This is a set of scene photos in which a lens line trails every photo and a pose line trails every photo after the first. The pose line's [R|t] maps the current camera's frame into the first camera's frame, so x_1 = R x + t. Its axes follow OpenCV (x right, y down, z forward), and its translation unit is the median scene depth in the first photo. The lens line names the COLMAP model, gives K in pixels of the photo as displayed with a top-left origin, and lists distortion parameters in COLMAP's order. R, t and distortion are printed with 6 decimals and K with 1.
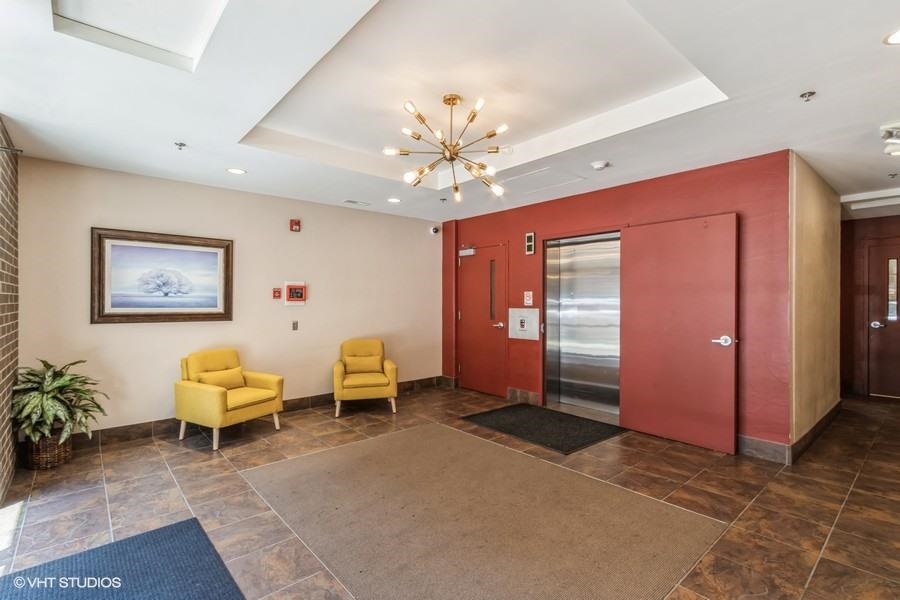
lens RADIAL K [[410.8, 0, 450.0], [0, 410.8, 300.0], [0, 0, 1]] dist [0.000544, -0.000181]
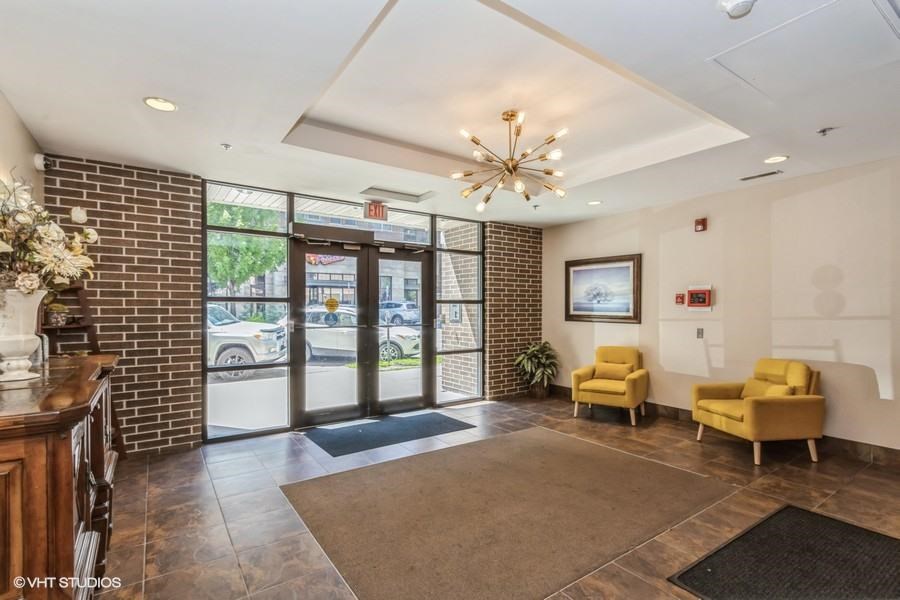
lens RADIAL K [[414.7, 0, 449.4], [0, 414.7, 312.2], [0, 0, 1]] dist [0.003815, -0.000299]
pose [[-0.084015, 0.013157, -0.996378, 0.756269], [0.002668, 0.999912, 0.012979, 0.001833], [0.996461, -0.001568, -0.084043, 0.650586]]
